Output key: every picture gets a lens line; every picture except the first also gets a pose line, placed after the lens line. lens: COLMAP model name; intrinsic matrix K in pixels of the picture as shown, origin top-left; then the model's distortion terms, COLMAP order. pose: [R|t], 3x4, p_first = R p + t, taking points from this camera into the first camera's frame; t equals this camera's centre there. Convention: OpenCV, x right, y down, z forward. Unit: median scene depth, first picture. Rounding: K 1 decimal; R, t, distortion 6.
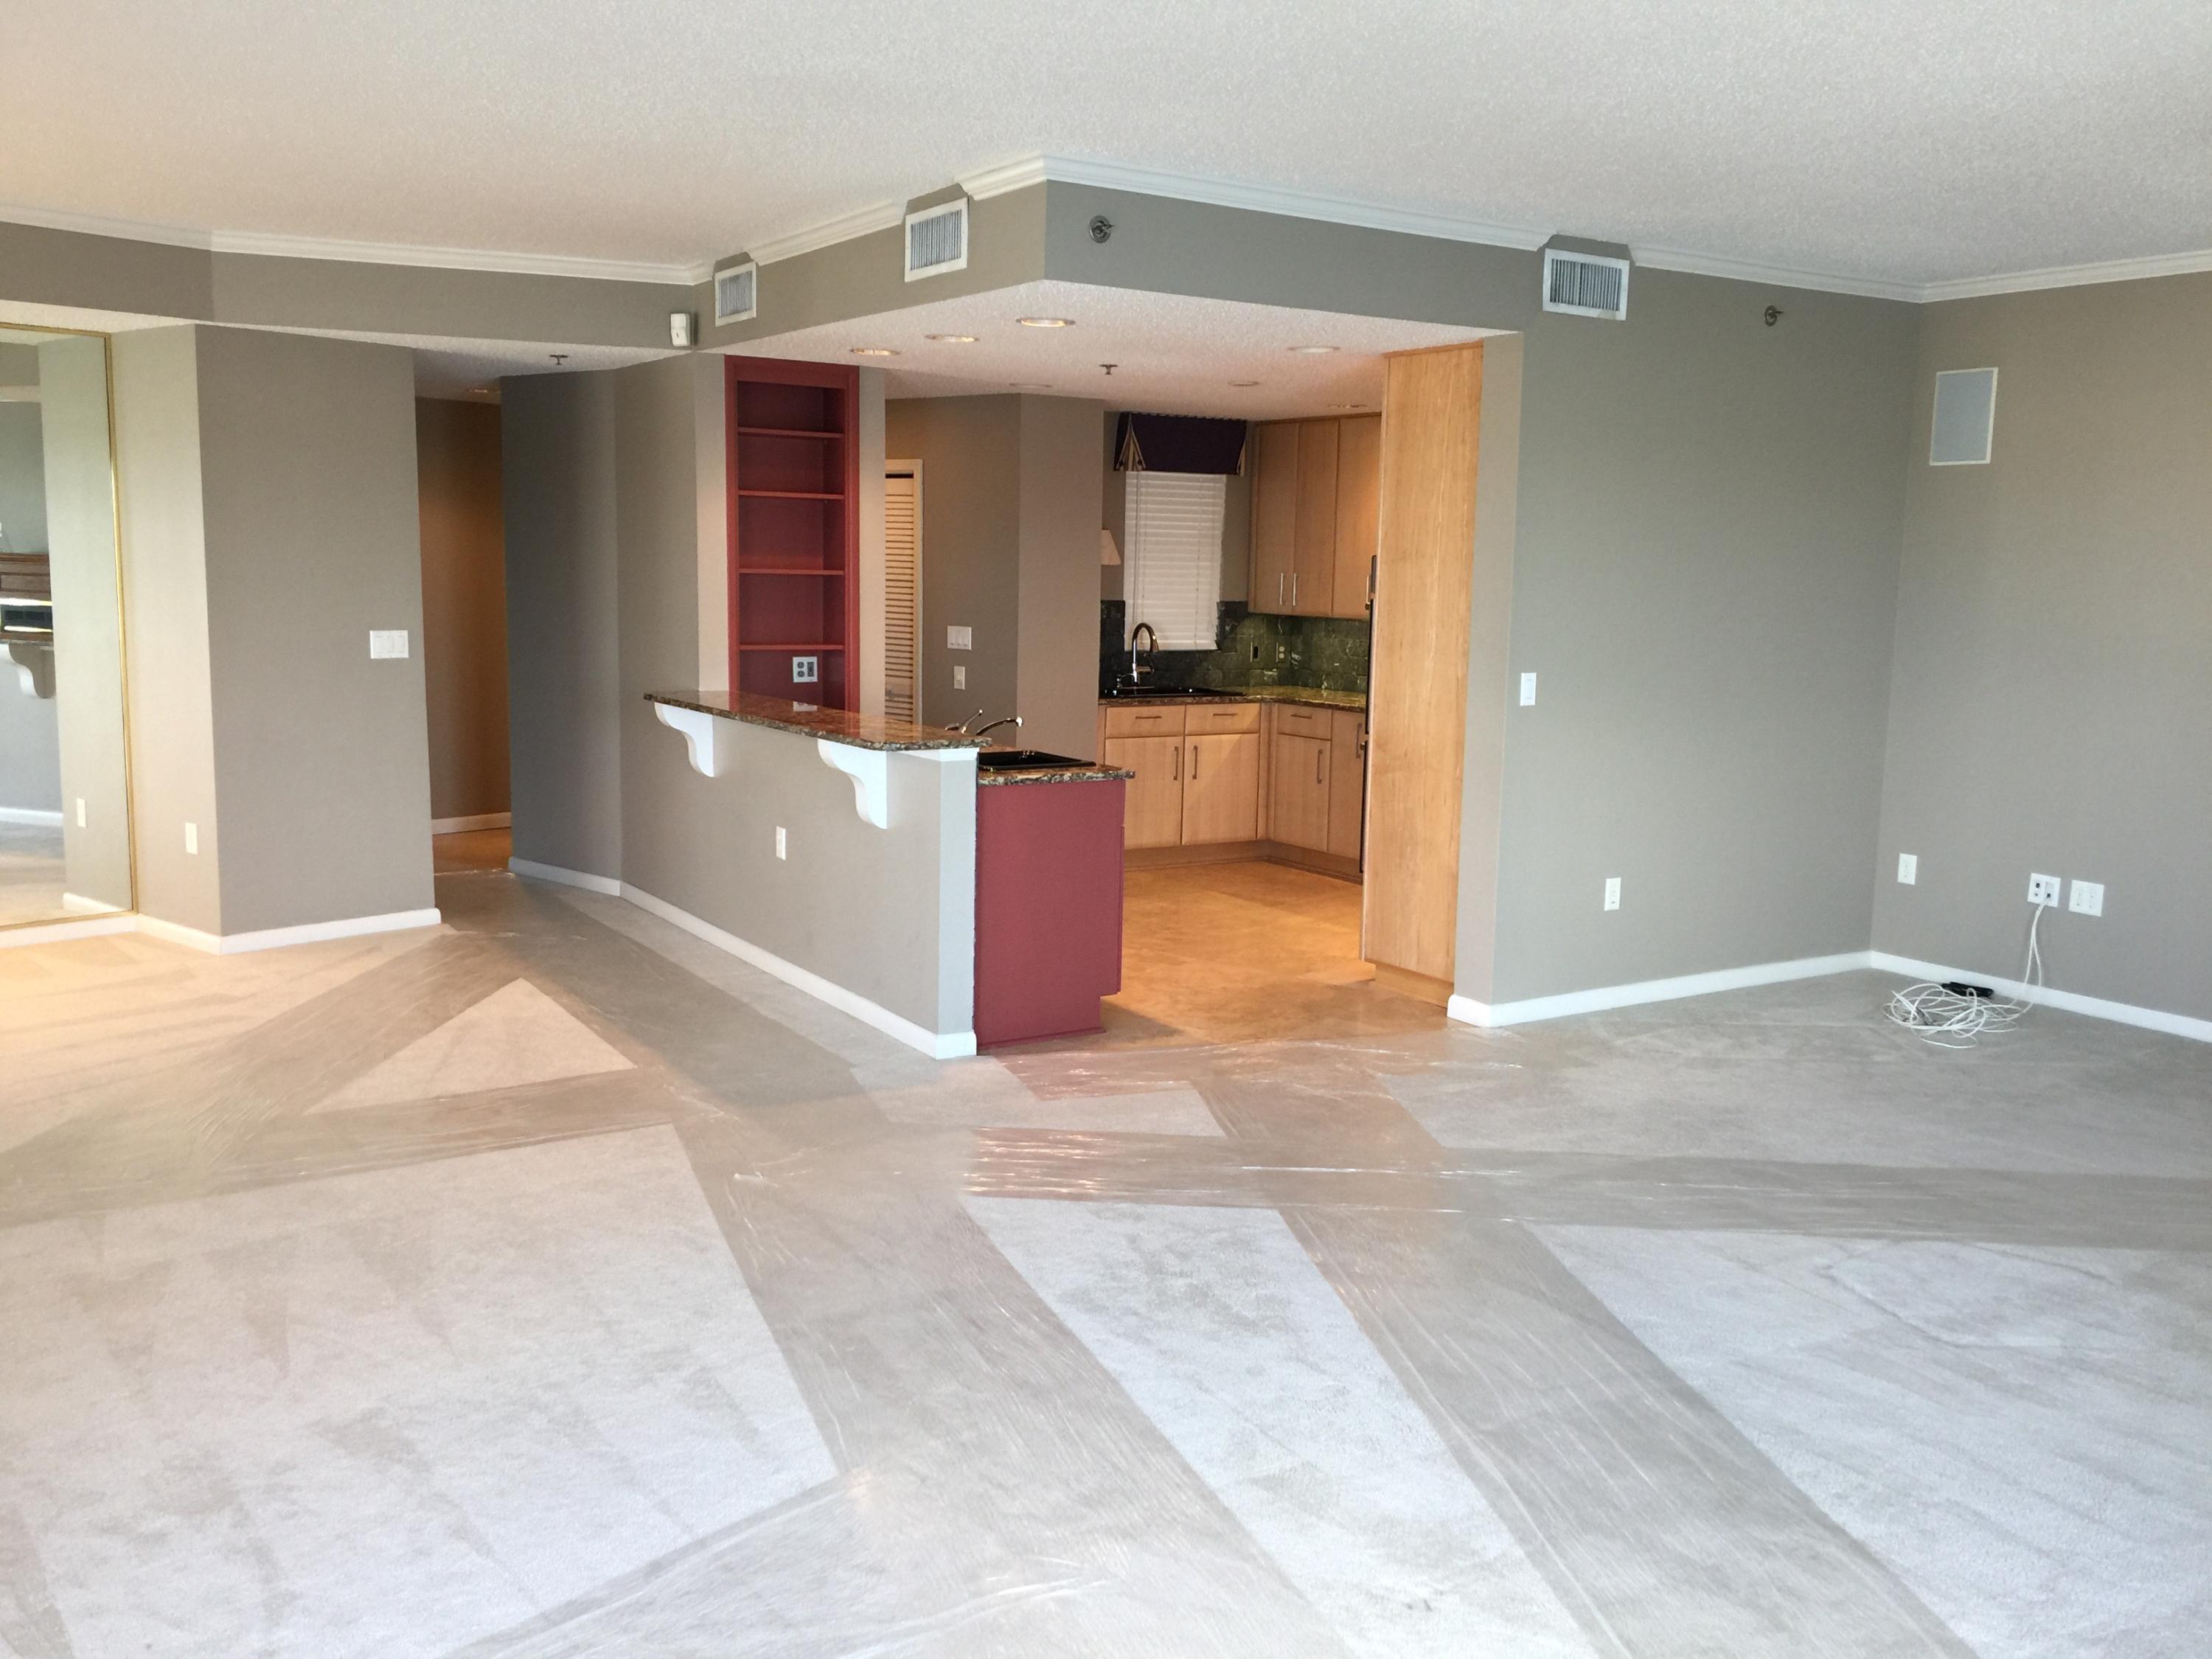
lens RADIAL K [[1867.3, 0, 1106.0], [0, 1867.3, 829.5], [0, 0, 1]] dist [0.069408, -0.095608]
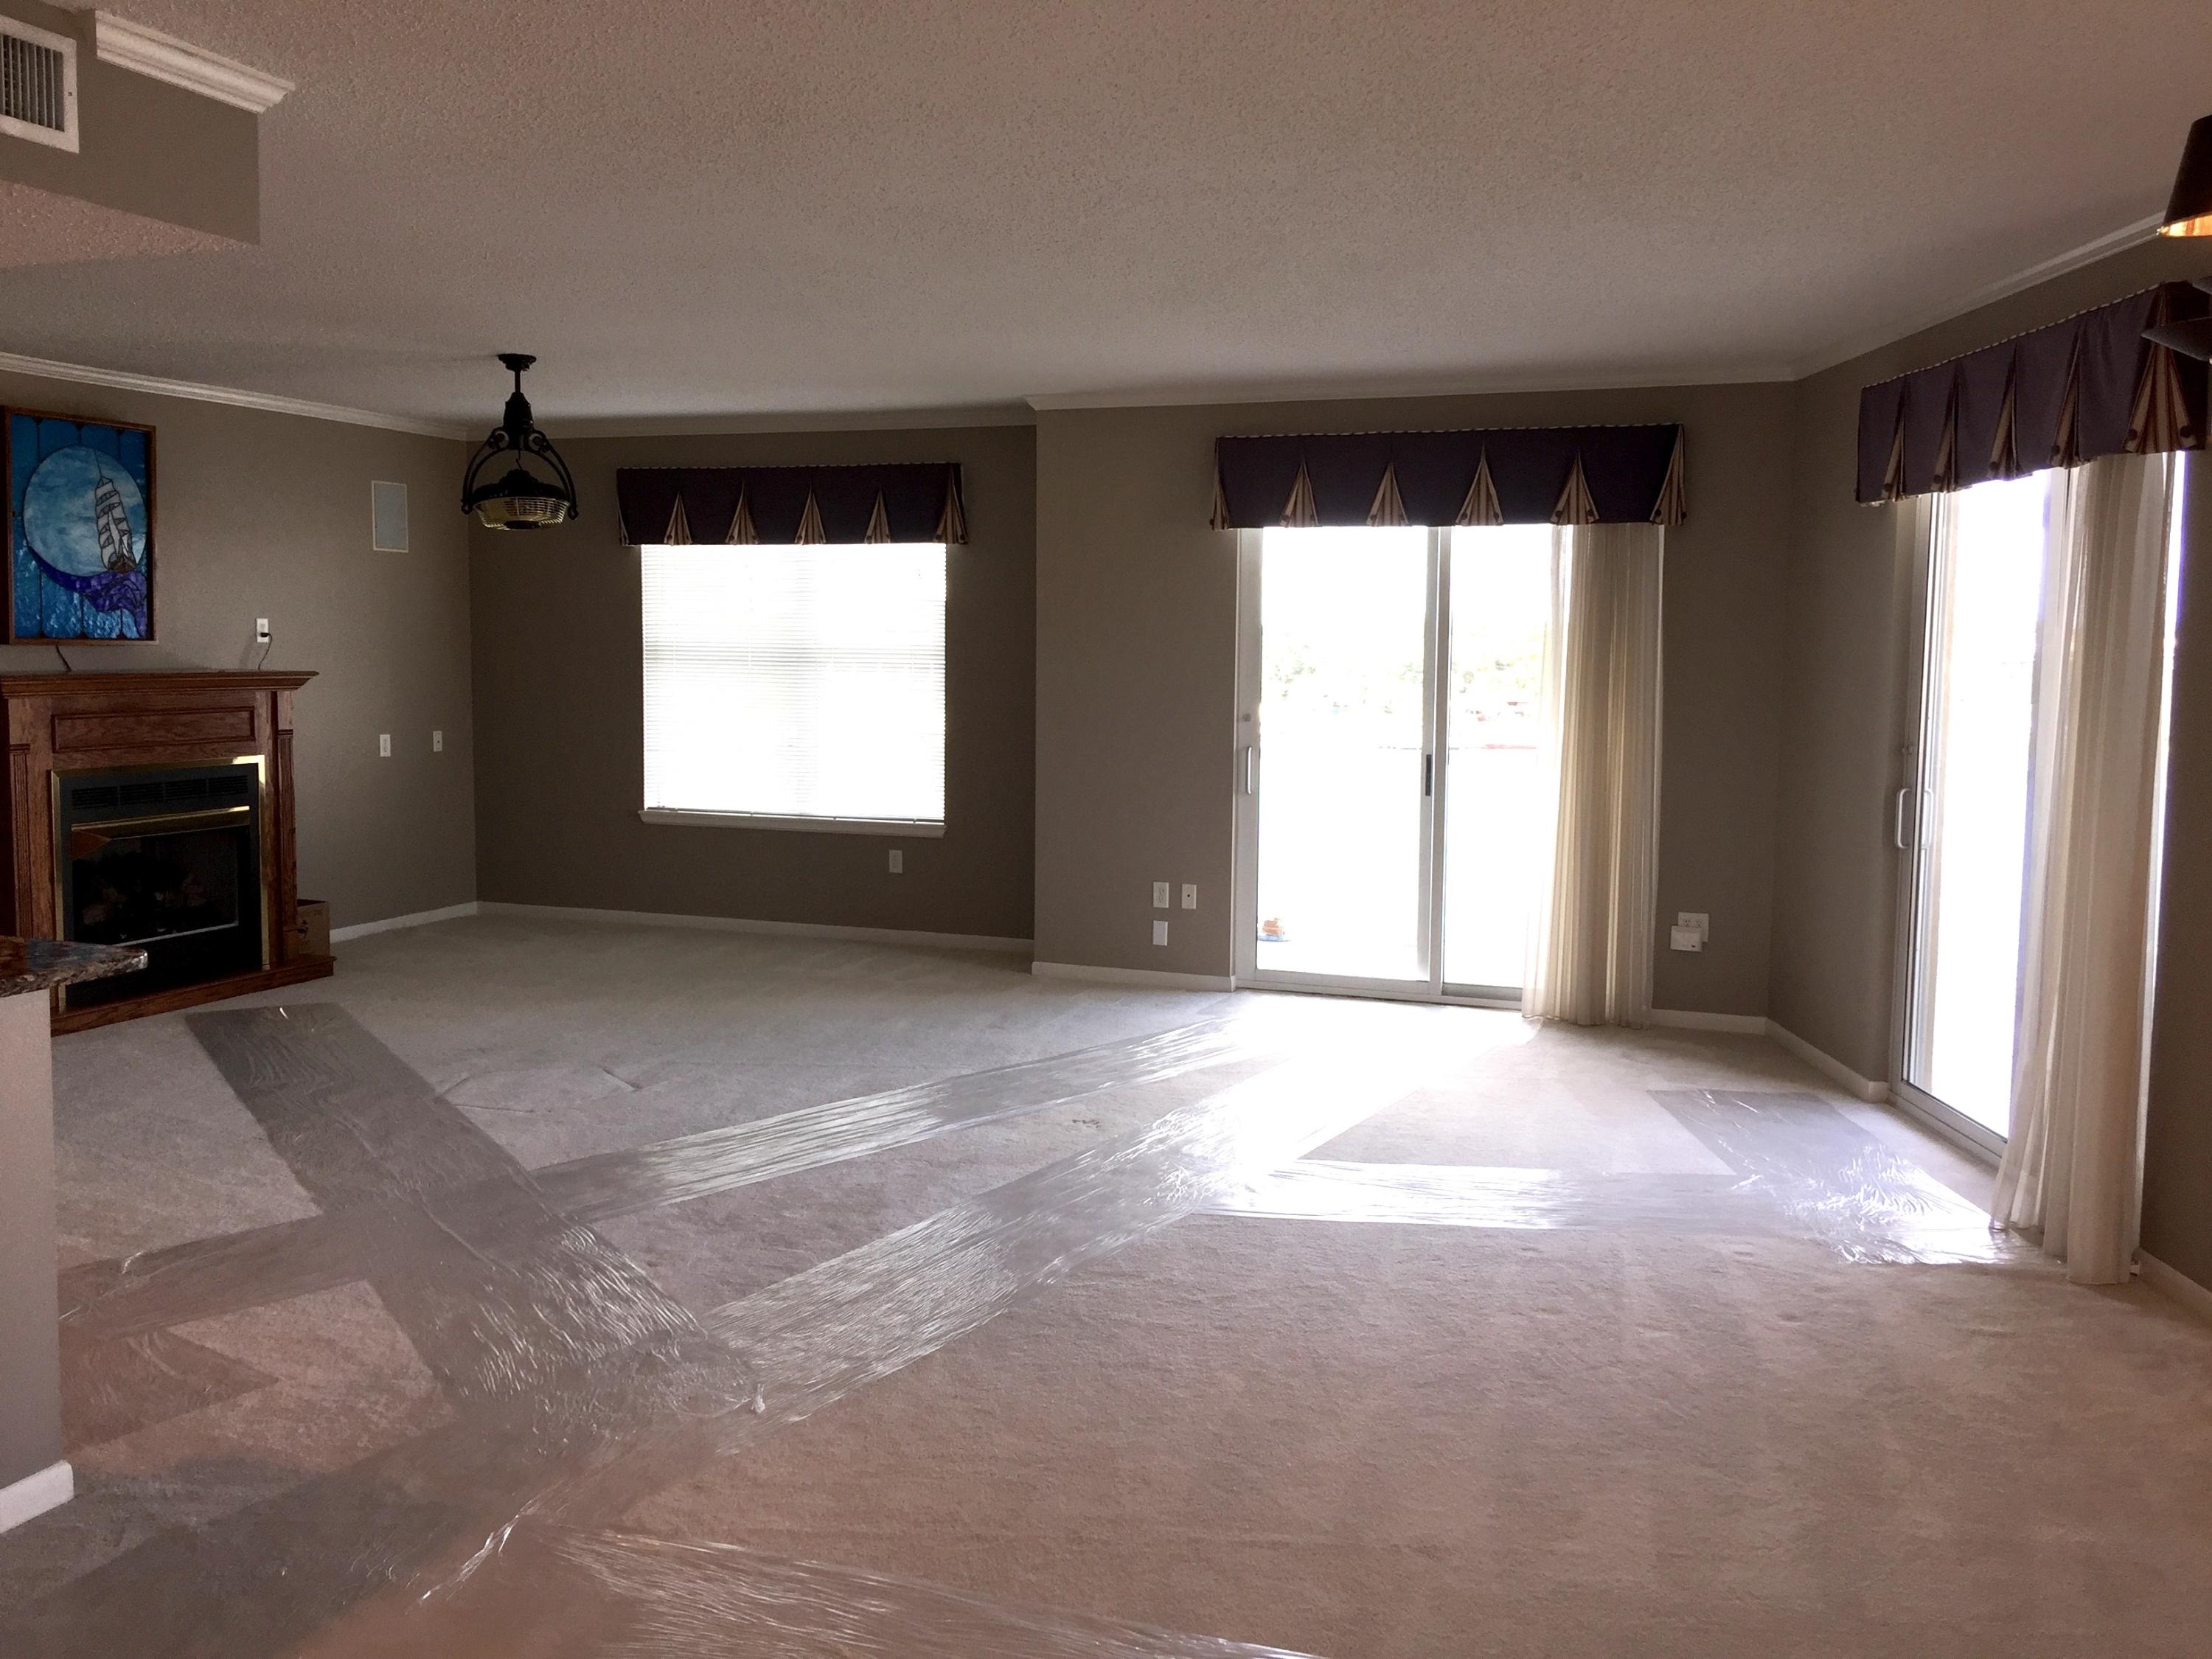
lens RADIAL K [[1867.3, 0, 1106.0], [0, 1867.3, 829.5], [0, 0, 1]] dist [0.069408, -0.095608]
pose [[-0.596980, -0.111339, 0.794492, -0.797600], [0.097247, 0.972977, 0.209423, -0.186388], [-0.796340, 0.202284, -0.570021, 1.151397]]
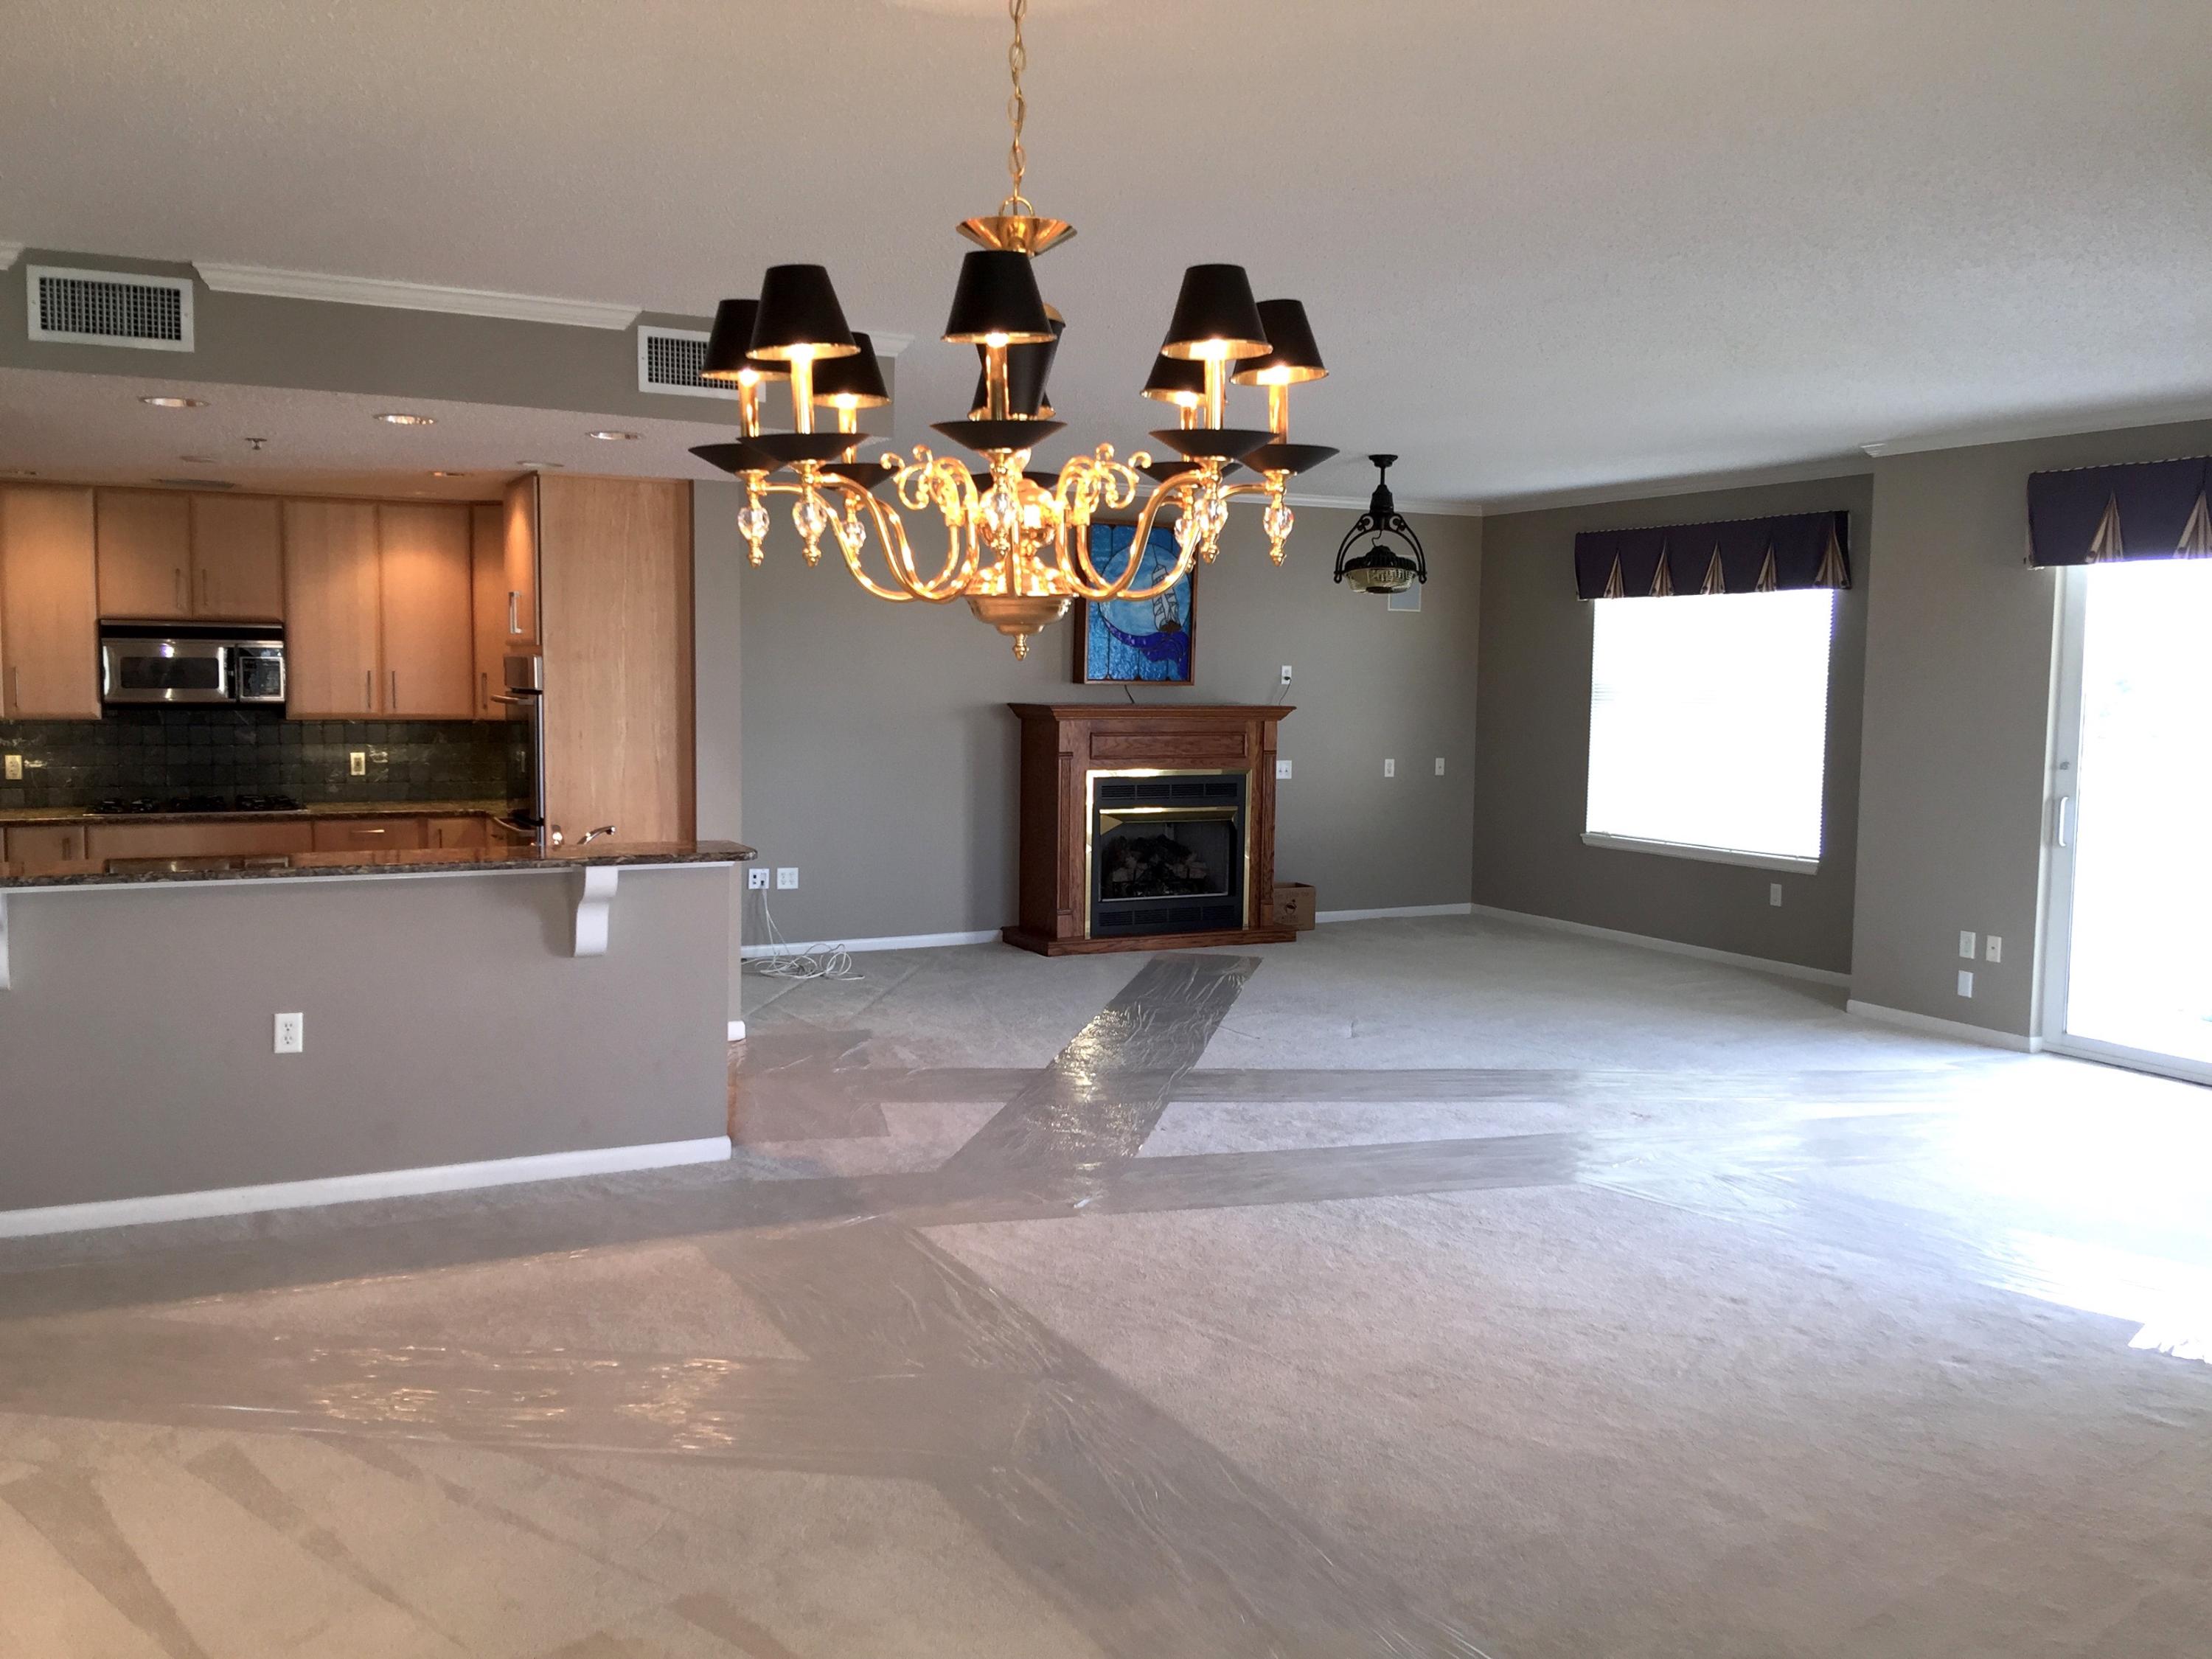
lens RADIAL K [[1867.3, 0, 1106.0], [0, 1867.3, 829.5], [0, 0, 1]] dist [0.069408, -0.095608]
pose [[0.112204, -0.107376, 0.987867, -1.171755], [0.139373, 0.986018, 0.091344, -0.131306], [-0.983863, 0.127433, 0.125600, 0.720134]]
